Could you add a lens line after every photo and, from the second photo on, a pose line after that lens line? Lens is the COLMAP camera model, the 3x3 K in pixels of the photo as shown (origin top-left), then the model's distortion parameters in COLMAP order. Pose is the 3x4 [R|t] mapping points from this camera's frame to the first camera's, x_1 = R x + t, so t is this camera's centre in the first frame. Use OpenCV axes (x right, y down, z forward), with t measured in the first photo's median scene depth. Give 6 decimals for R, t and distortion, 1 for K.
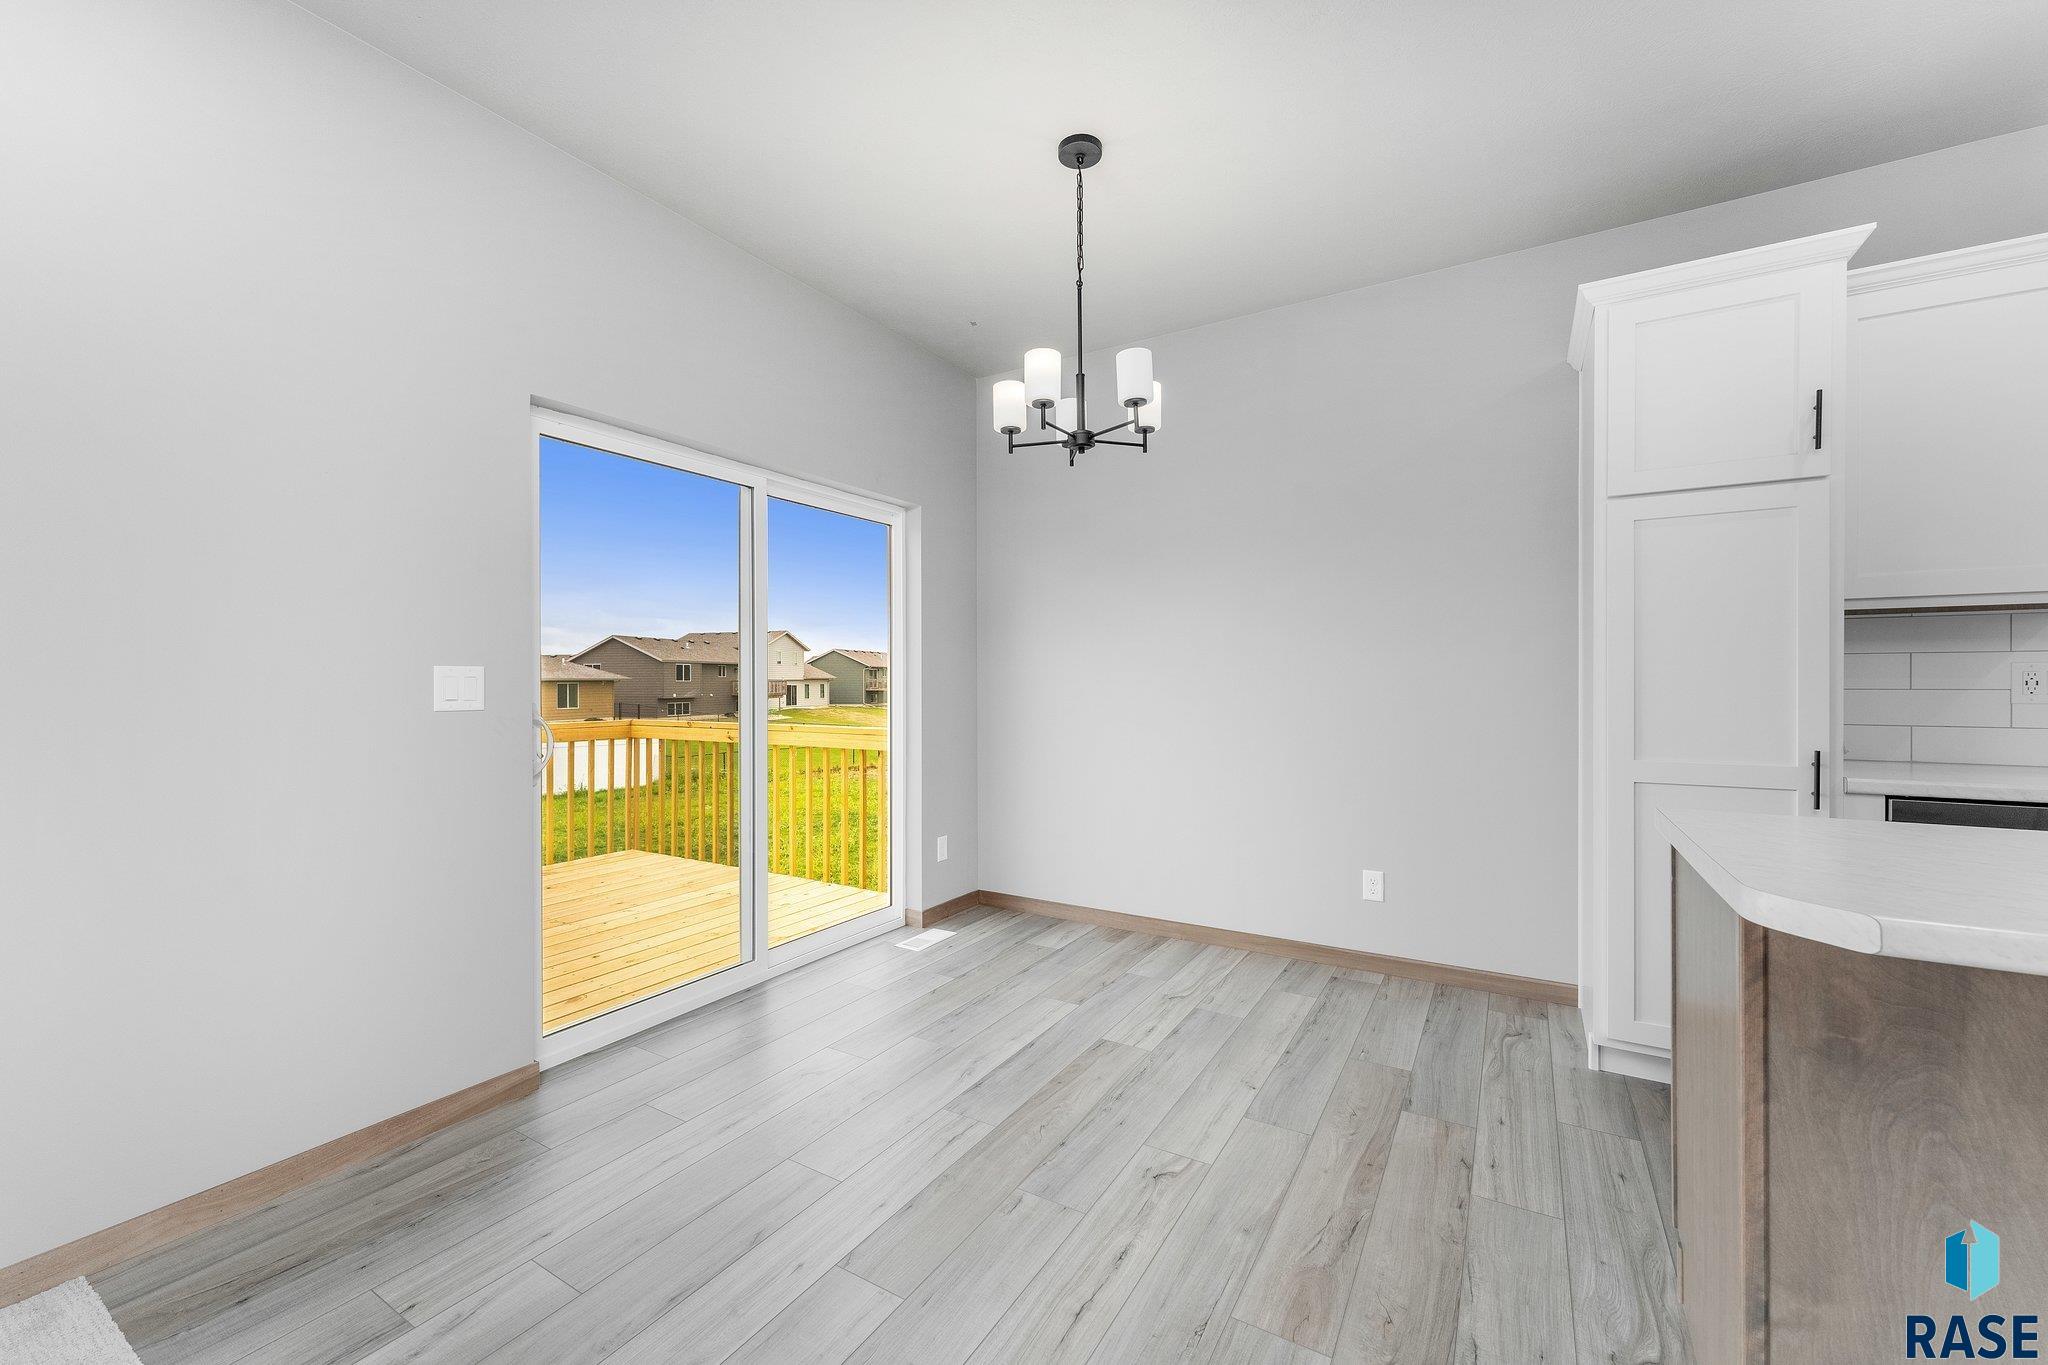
lens RADIAL K [[816.5, 0, 1020.4], [0, 816.5, 676.5], [0, 0, 1]] dist [0.000088, 0.000666]
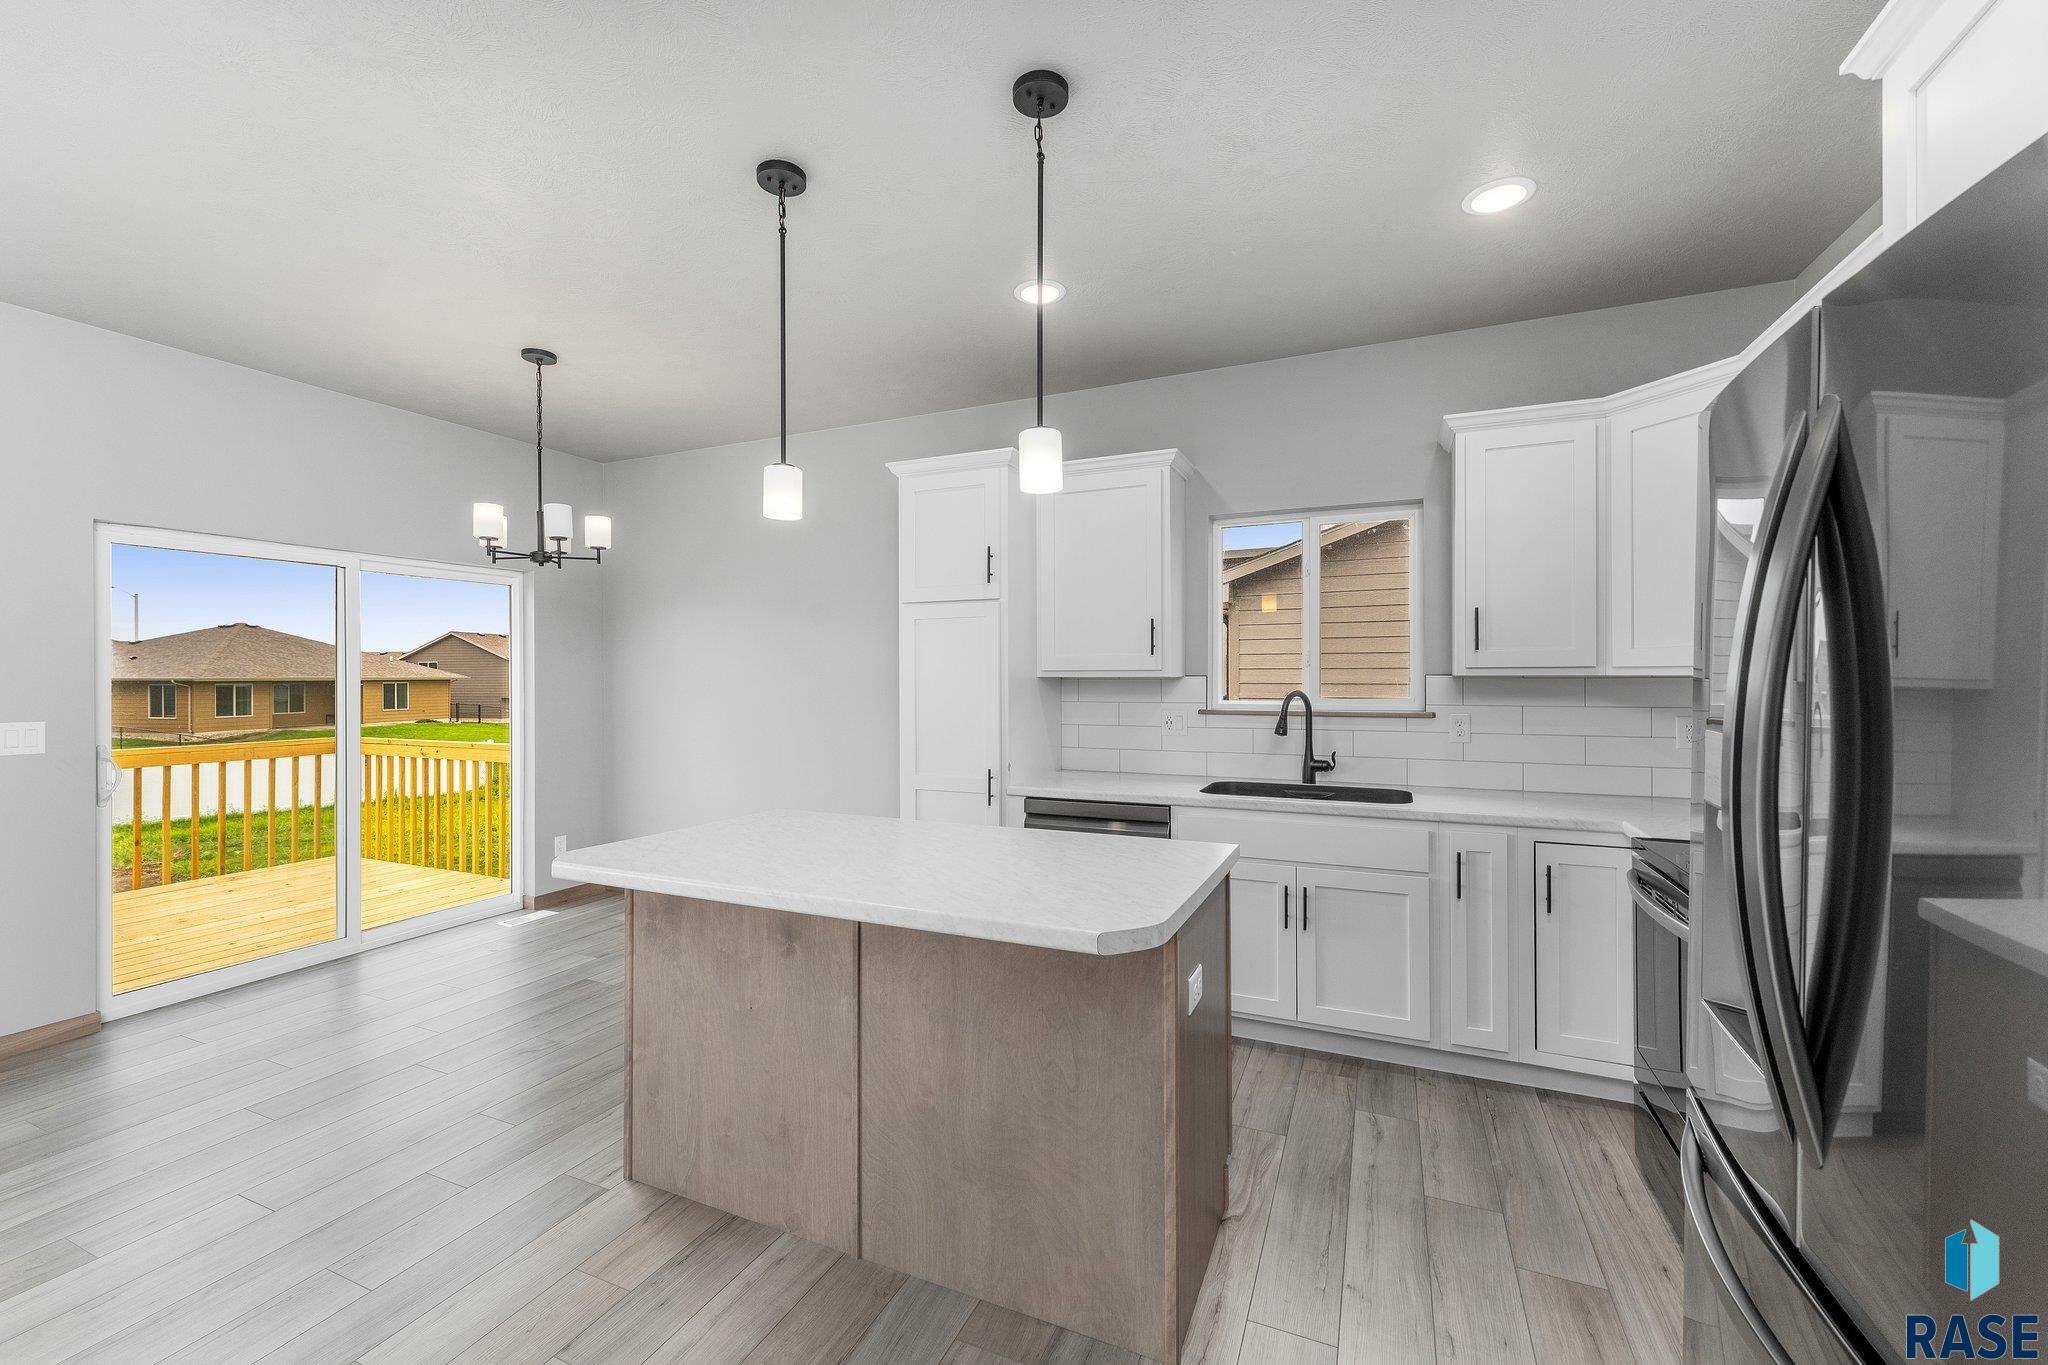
lens RADIAL K [[816.5, 0, 1022.3], [0, 816.5, 668.3], [0, 0, 1]] dist [0.000088, 0.000666]
pose [[0.991488, 0.001747, 0.130187, 0.705843], [-0.001135, 0.999988, -0.004777, -0.086484], [-0.130194, 0.004589, 0.991478, -0.516278]]
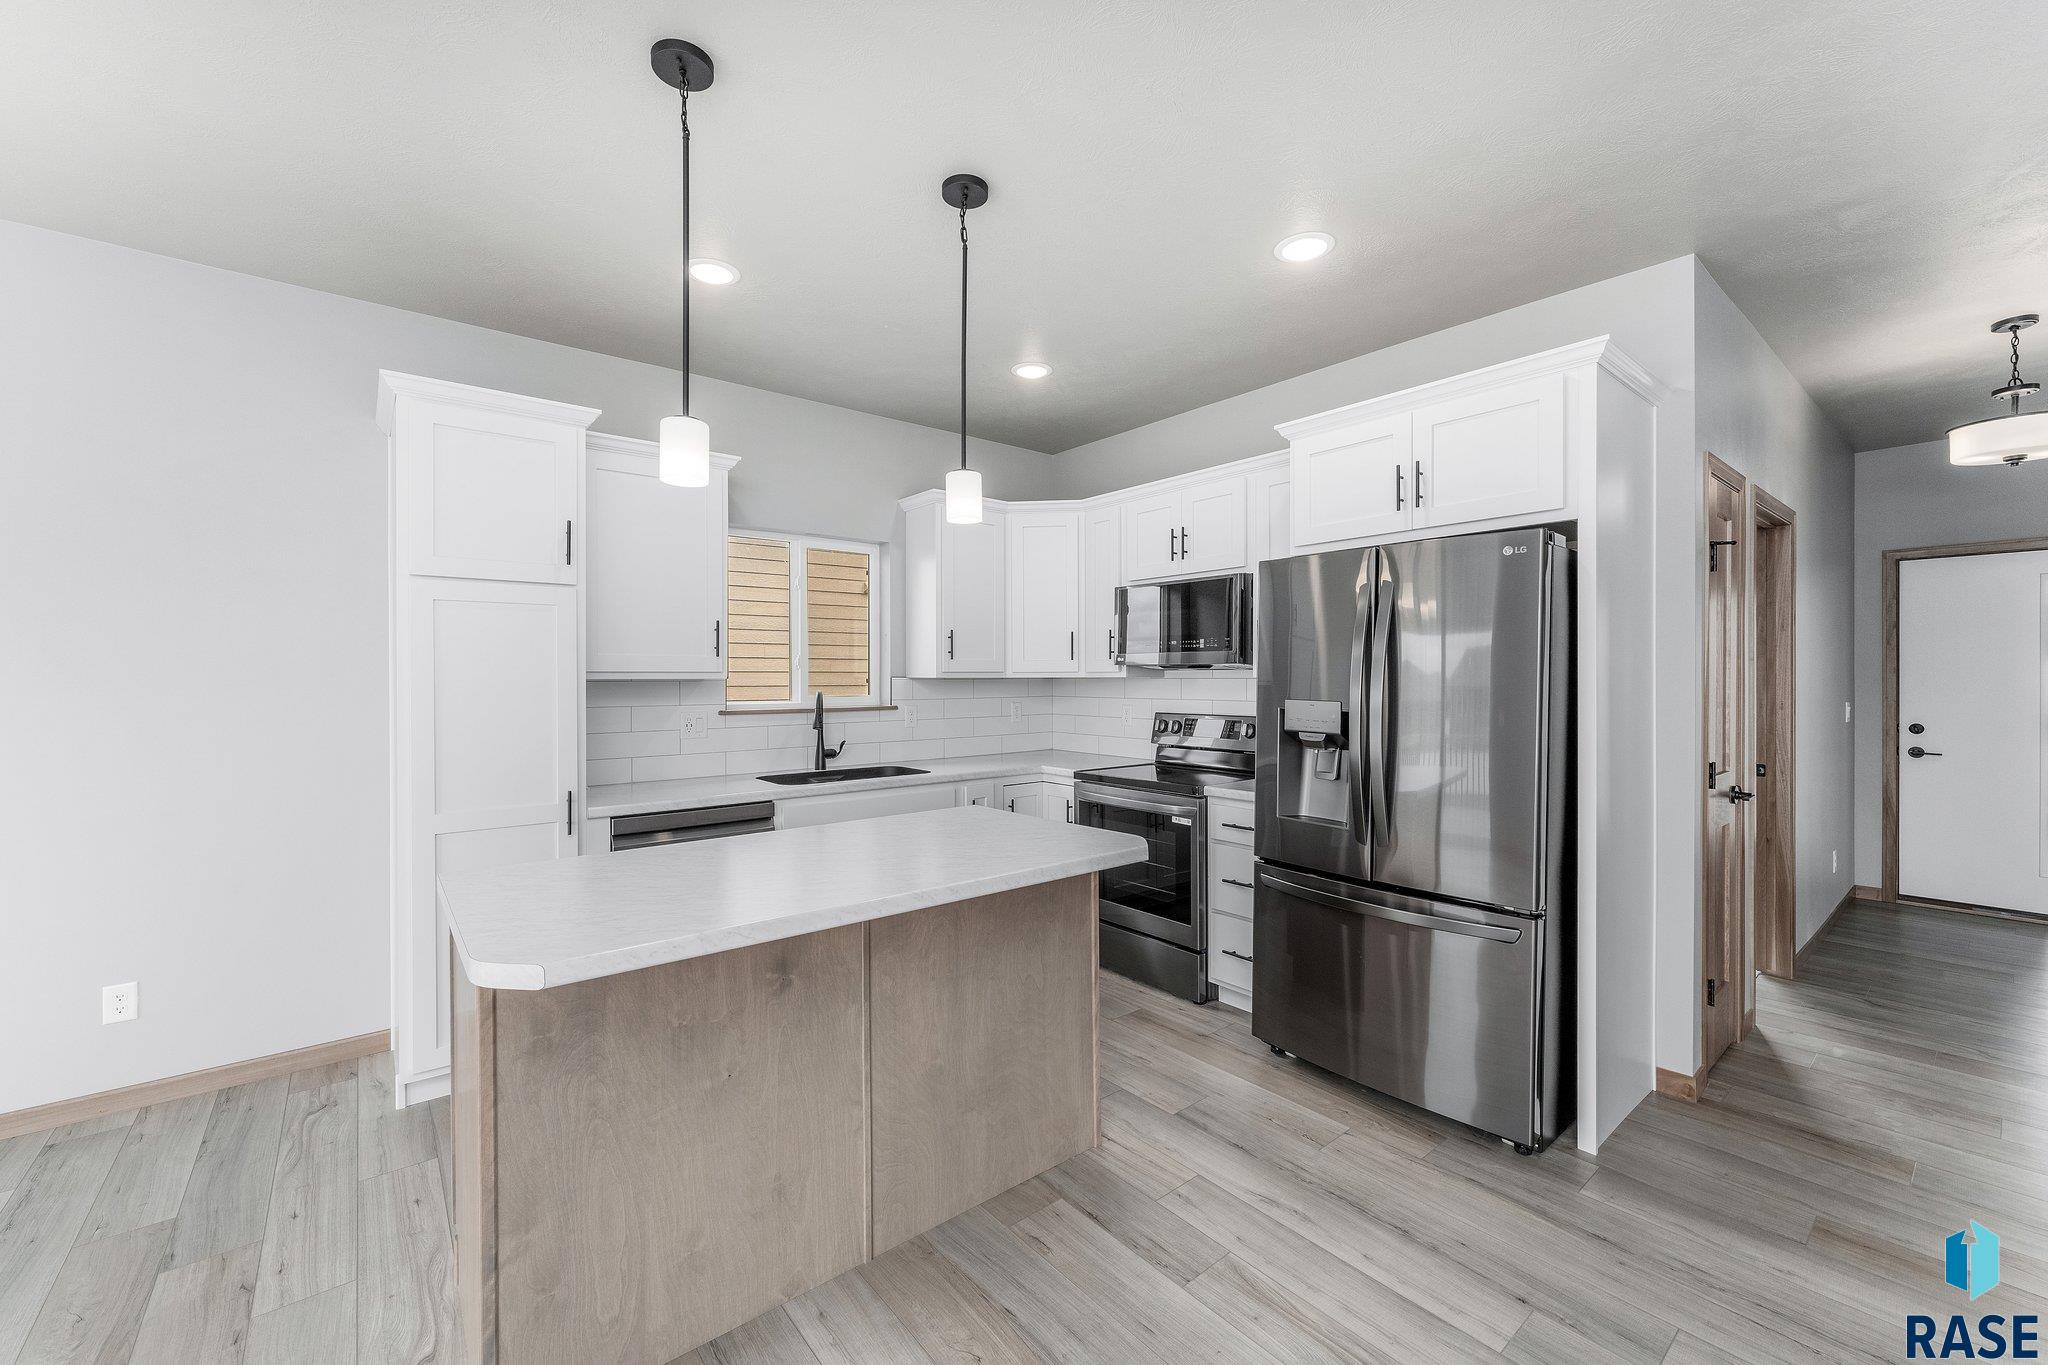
lens RADIAL K [[816.5, 0, 1013.1], [0, 816.5, 683.7], [0, 0, 1]] dist [0.000088, 0.000666]
pose [[0.338307, -0.005360, 0.941021, -0.024933], [0.001030, 0.999985, 0.005326, -0.077254], [-0.941035, -0.000832, 0.338307, -0.109506]]
